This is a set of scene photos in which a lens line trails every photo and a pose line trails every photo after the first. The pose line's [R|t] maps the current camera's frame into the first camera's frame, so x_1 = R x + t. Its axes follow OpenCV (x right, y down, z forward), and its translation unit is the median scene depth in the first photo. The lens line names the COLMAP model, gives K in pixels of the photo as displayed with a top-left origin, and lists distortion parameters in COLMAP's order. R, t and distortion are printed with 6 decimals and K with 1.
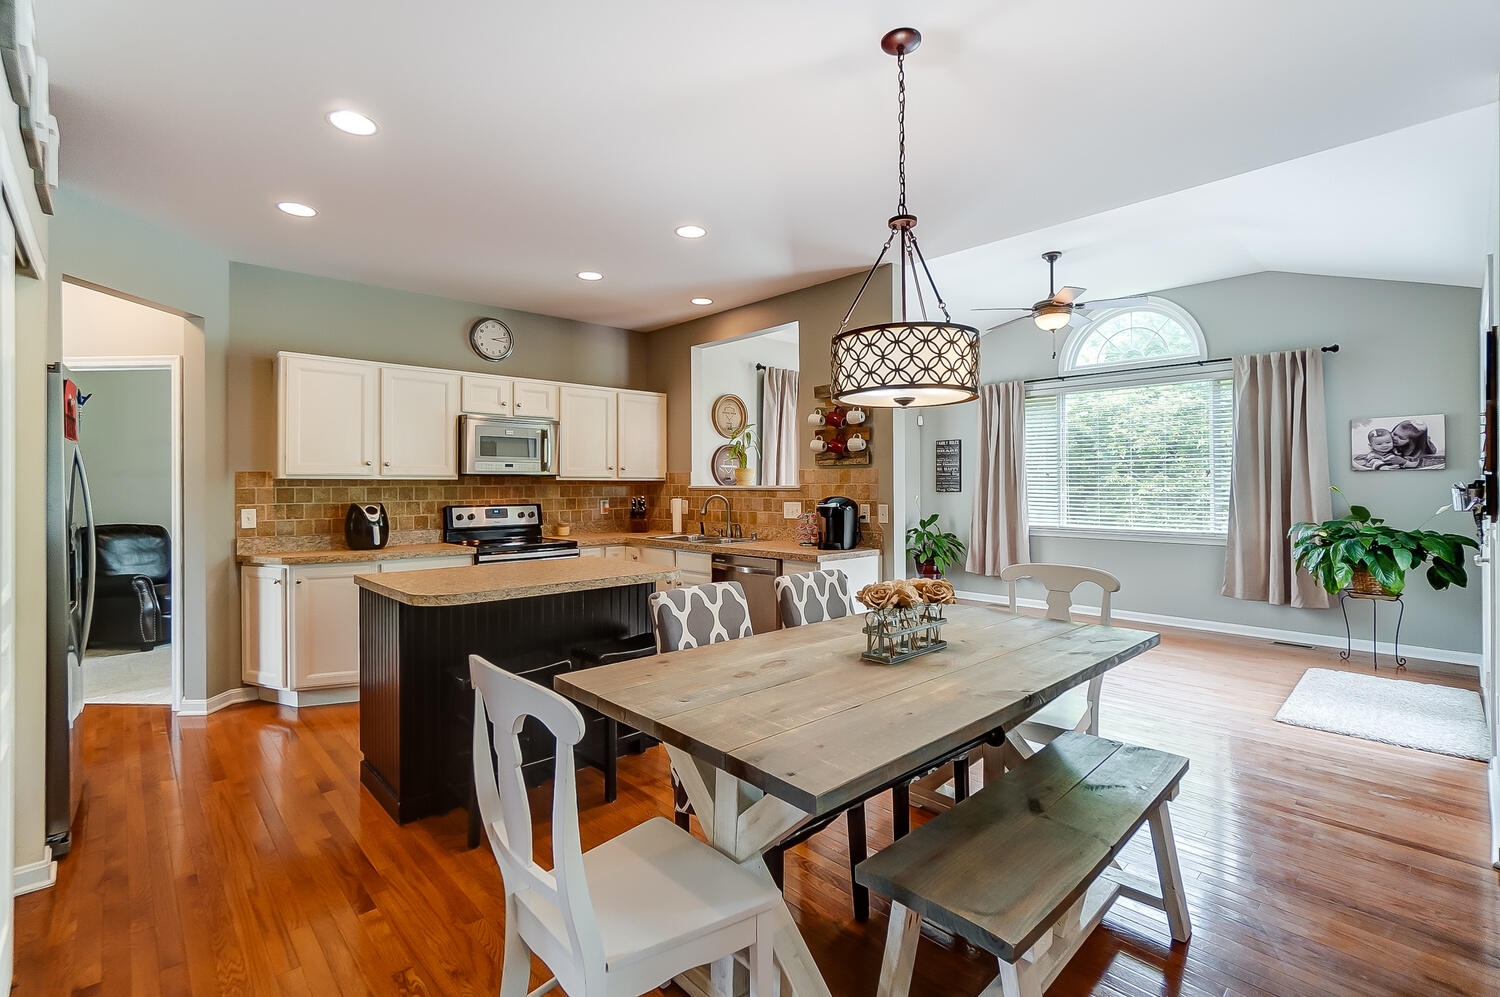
lens RADIAL K [[656.8, 0, 756.7], [0, 656.8, 487.2], [0, 0, 1]] dist [-0.021255, 0.000194]
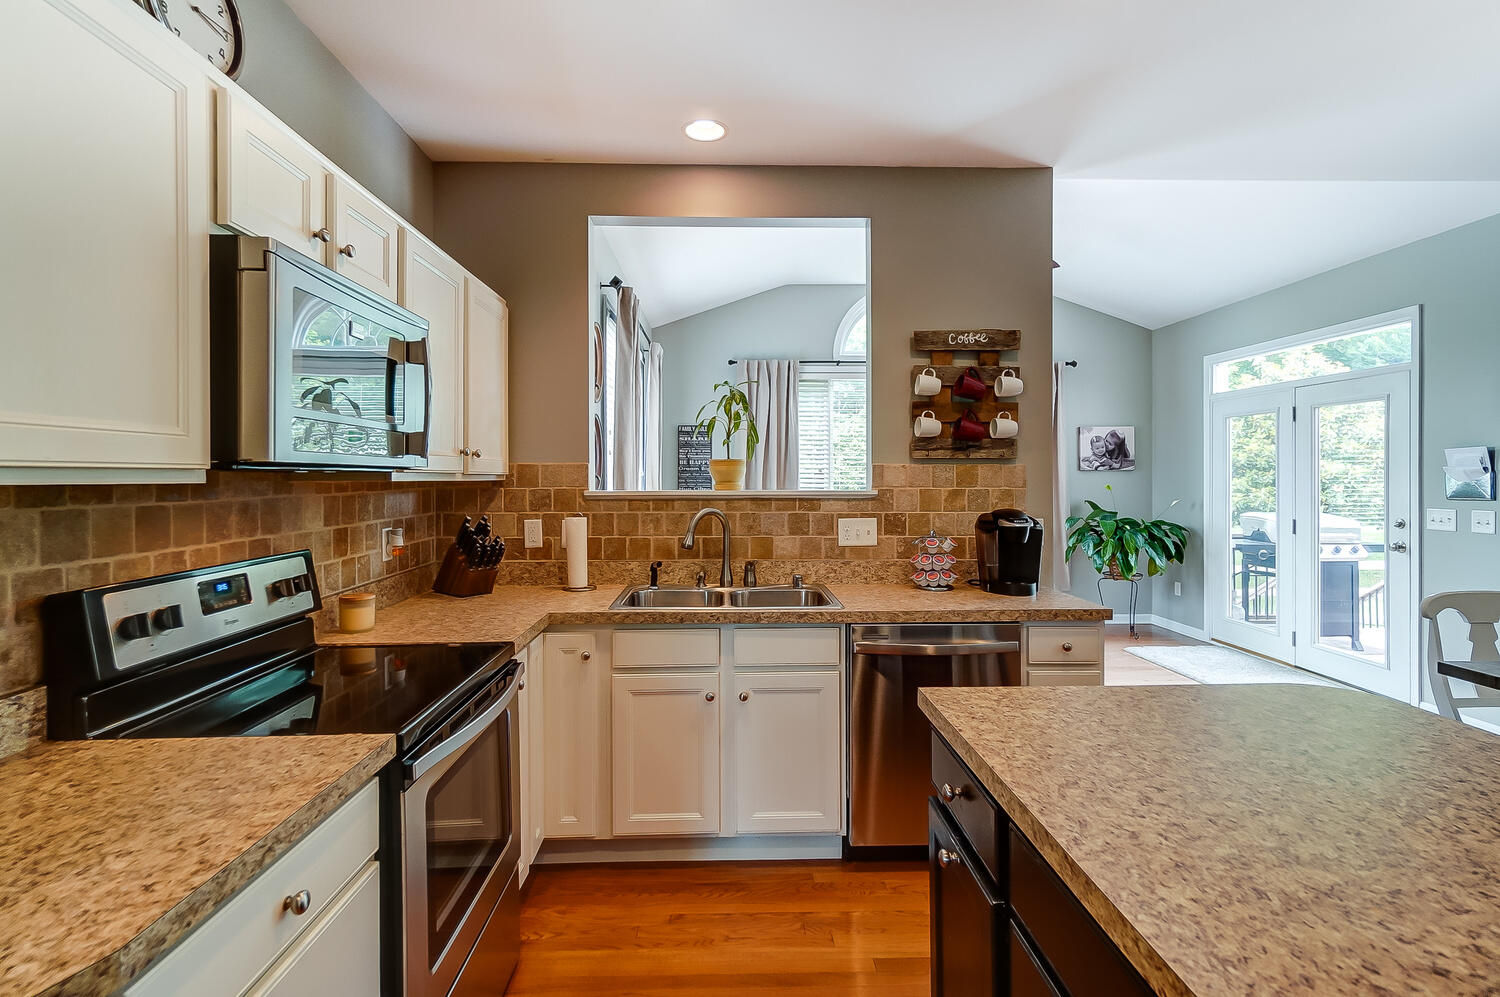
lens RADIAL K [[722.5, 0, 746.0], [0, 722.5, 487.9], [0, 0, 1]] dist [0.000833, -0.000043]
pose [[0.683140, -0.010294, 0.730215, -0.461801], [0.001590, 0.999919, 0.012608, -0.012336], [-0.730285, -0.007452, 0.683102, 0.575293]]
